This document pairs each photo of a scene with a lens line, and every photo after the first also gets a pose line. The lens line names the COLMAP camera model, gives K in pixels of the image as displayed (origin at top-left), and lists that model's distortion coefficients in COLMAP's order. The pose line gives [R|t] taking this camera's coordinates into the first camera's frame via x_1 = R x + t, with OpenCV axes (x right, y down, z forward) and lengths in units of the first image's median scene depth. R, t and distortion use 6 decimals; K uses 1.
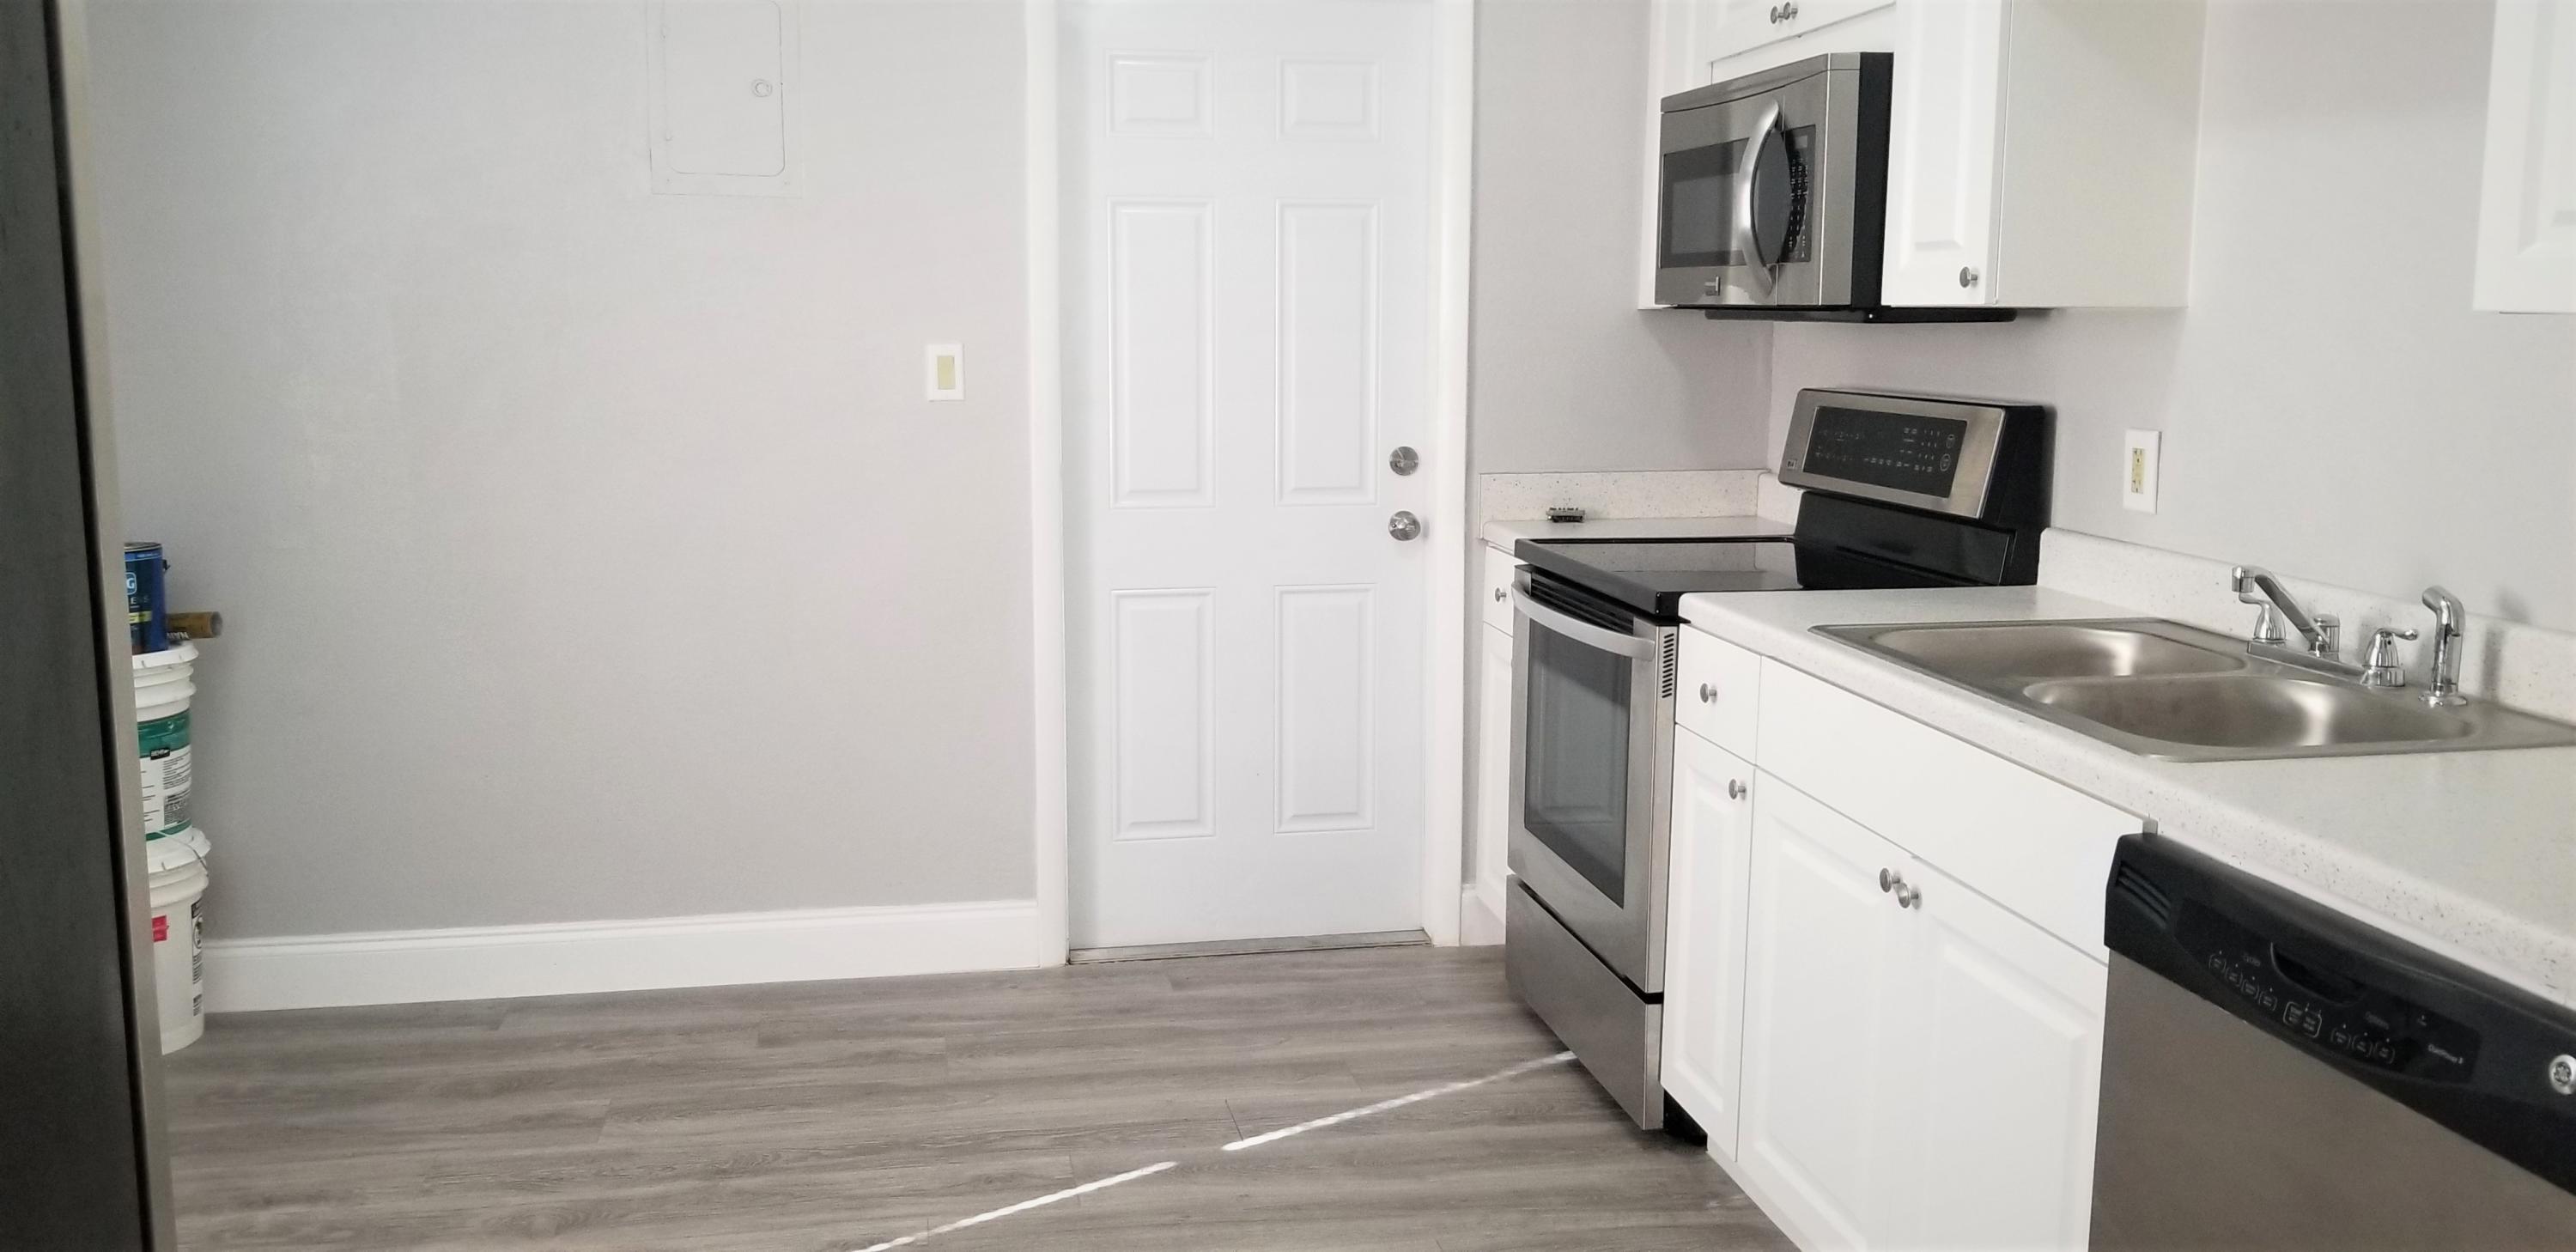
lens RADIAL K [[1986.5, 0, 1273.7], [0, 1986.5, 585.6], [0, 0, 1]] dist [0.097979, -0.225427]
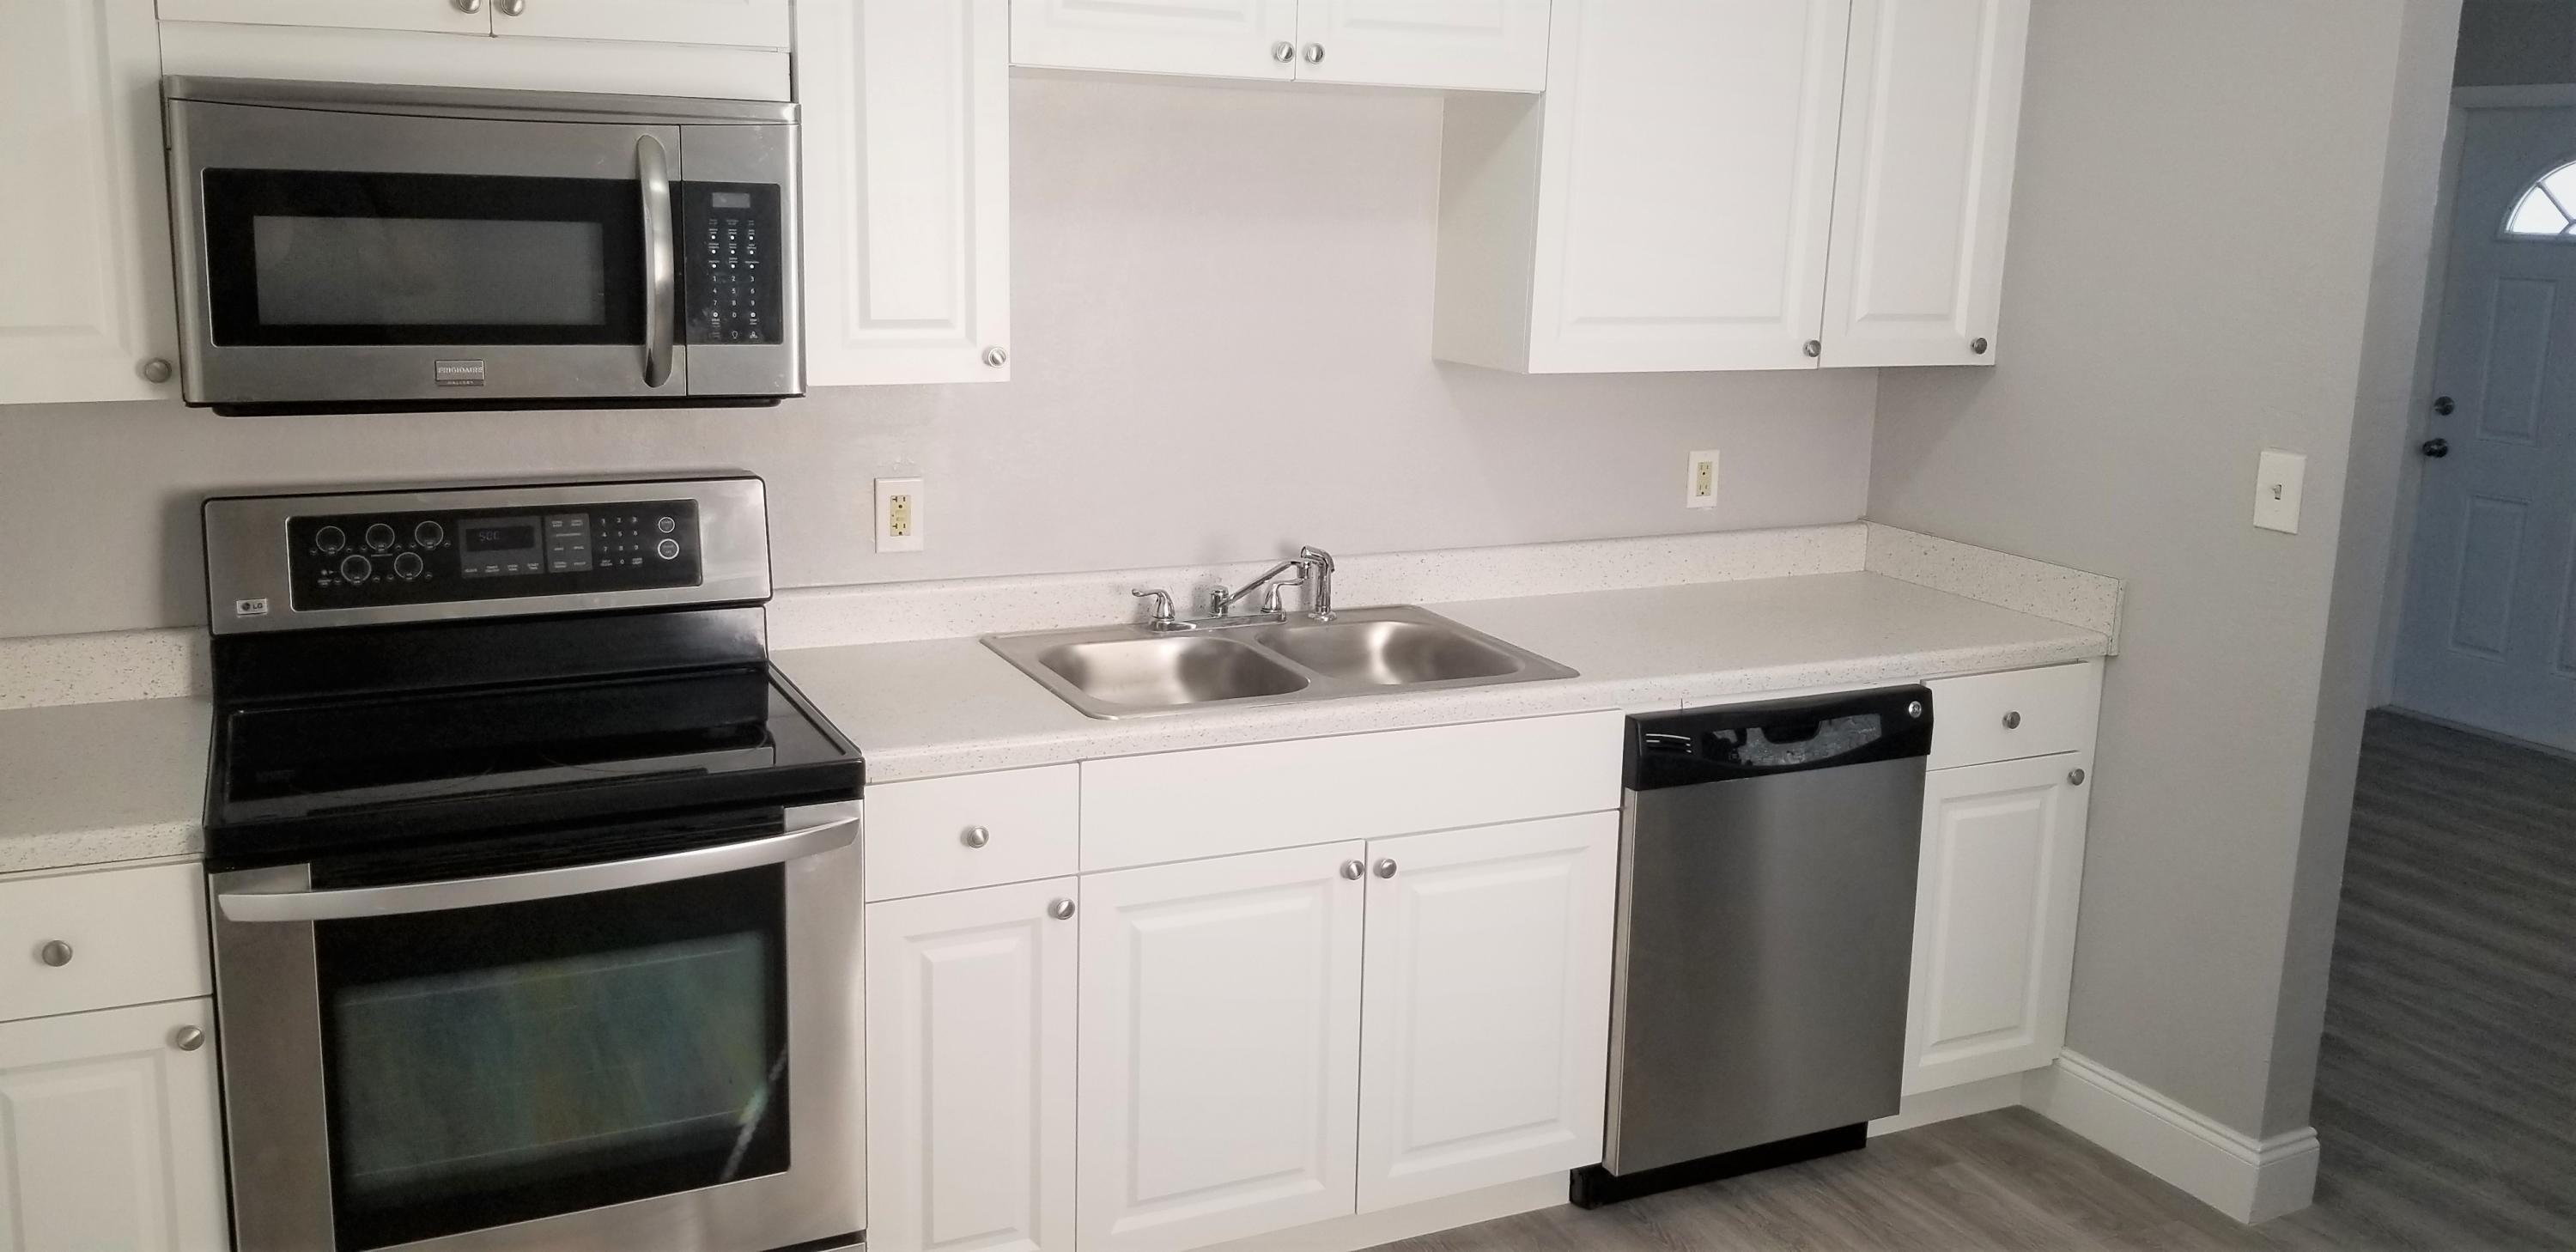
lens RADIAL K [[1986.5, 0, 1273.7], [0, 1986.5, 585.6], [0, 0, 1]] dist [0.097979, -0.225427]
pose [[-0.258112, -0.203327, 0.944477, -0.588800], [0.108800, 0.965266, 0.237536, -0.233033], [-0.959969, 0.164069, -0.227025, 0.970446]]
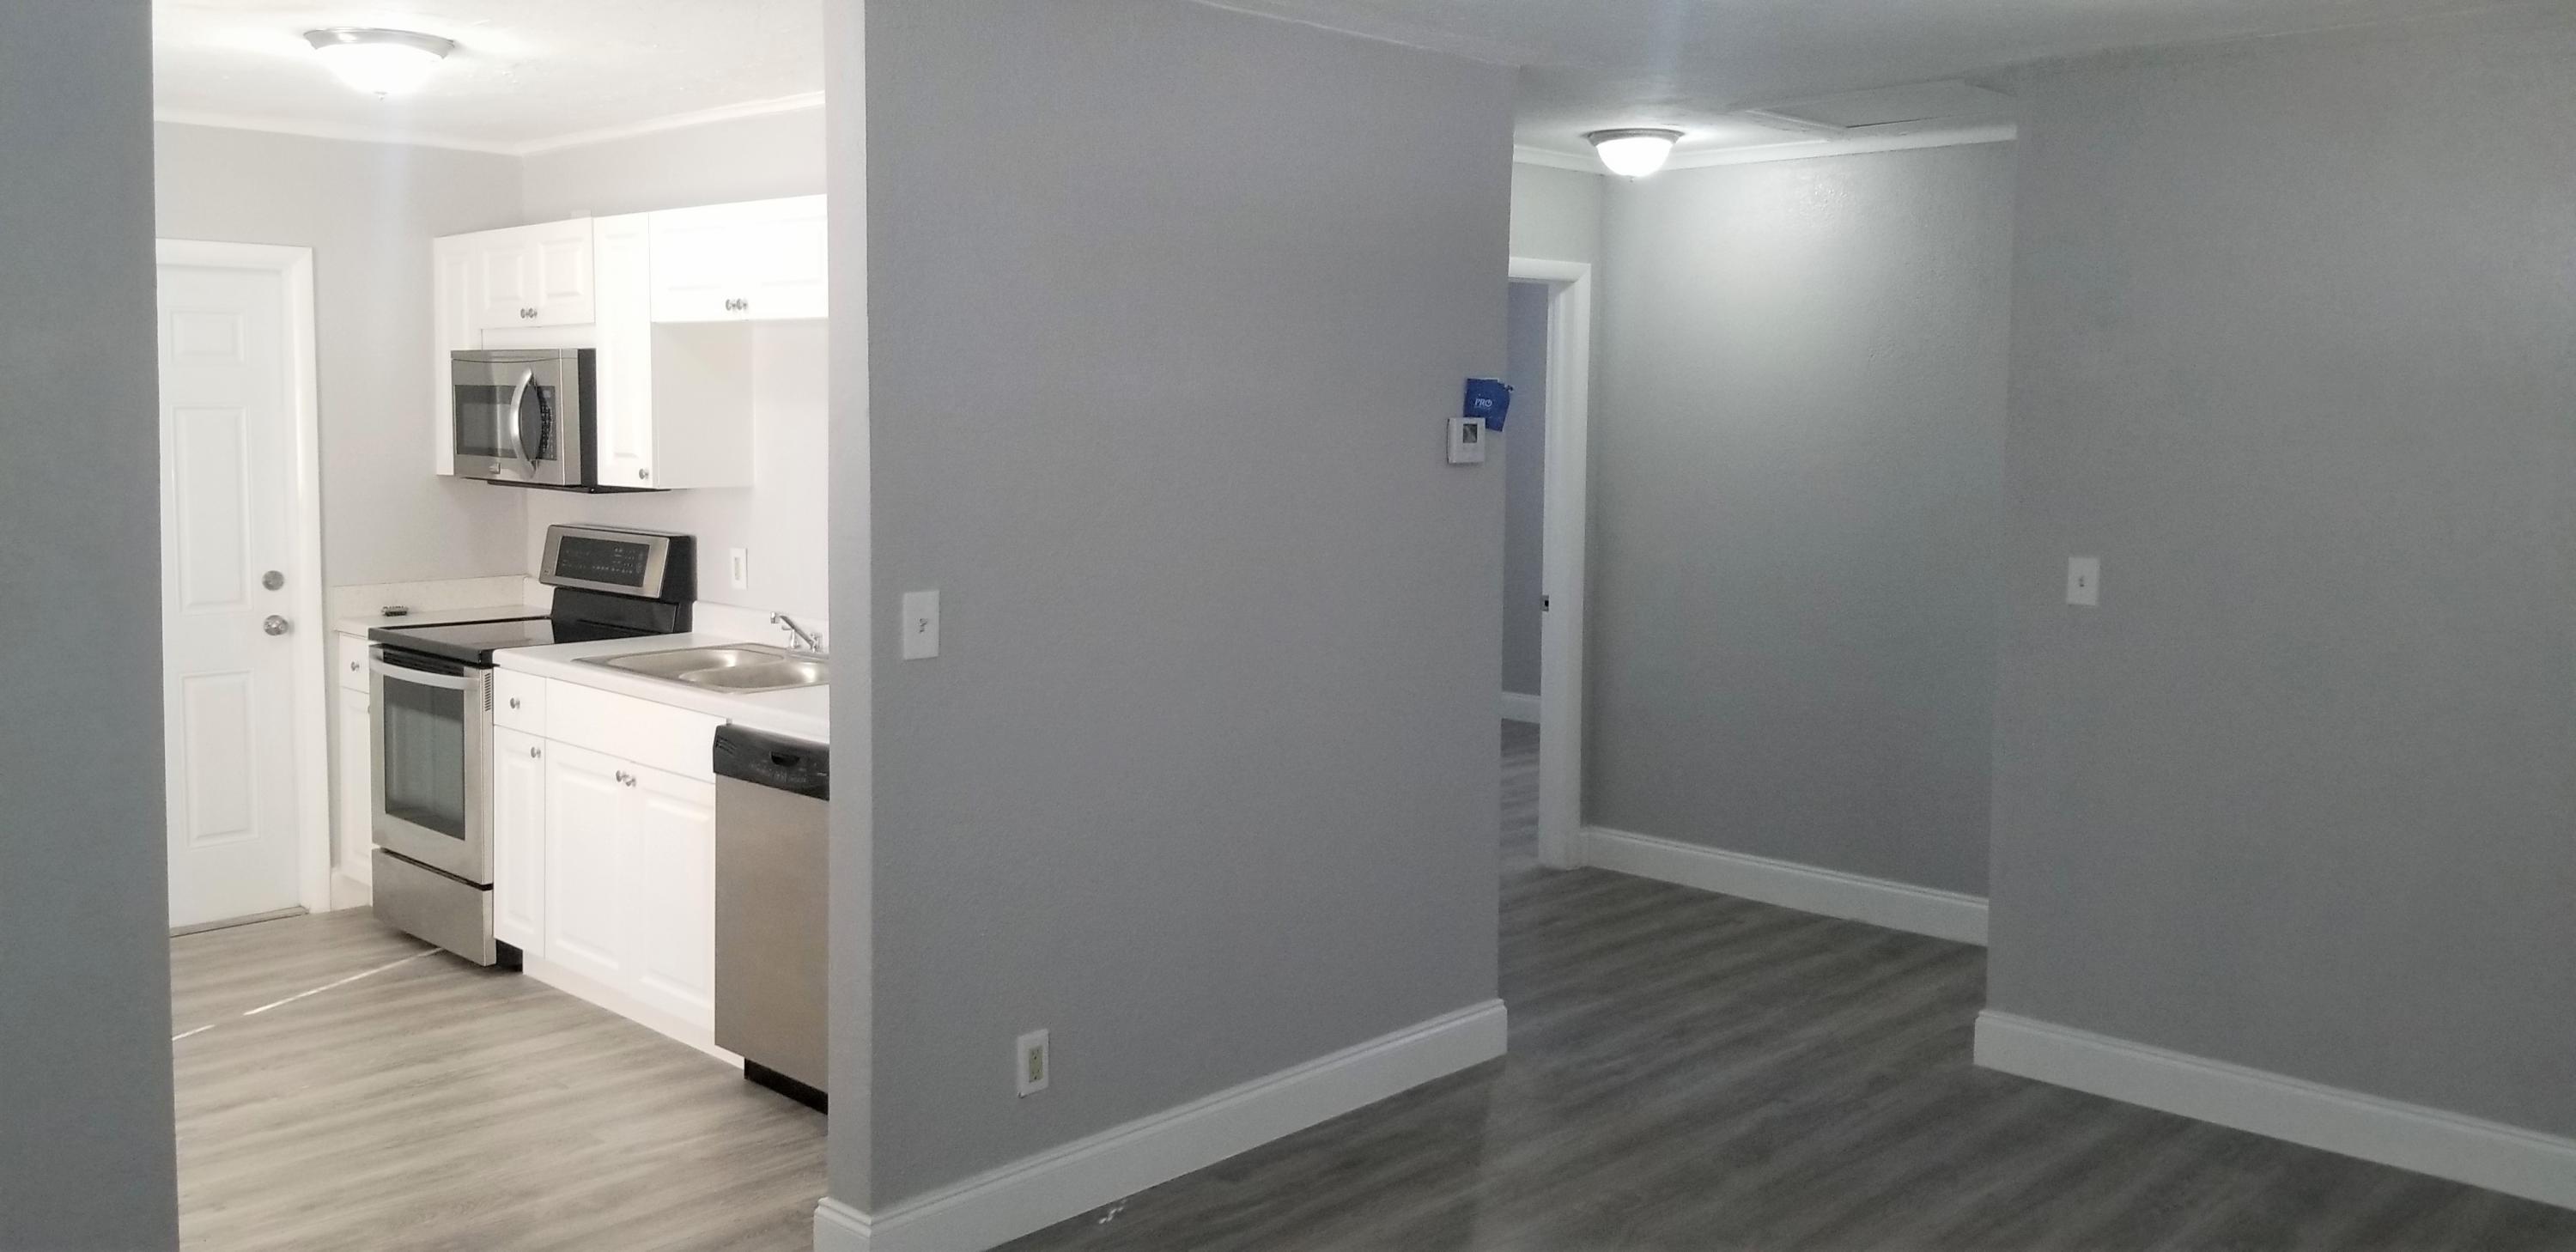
lens RADIAL K [[2024.5, 0, 1341.7], [0, 2024.5, 524.4], [0, 0, 1]] dist [-0.007774, -0.007097]
pose [[0.795461, -0.035328, 0.604974, -0.262007], [0.079300, 0.995783, -0.046120, 0.033776], [-0.600793, 0.084662, 0.794909, -0.833604]]
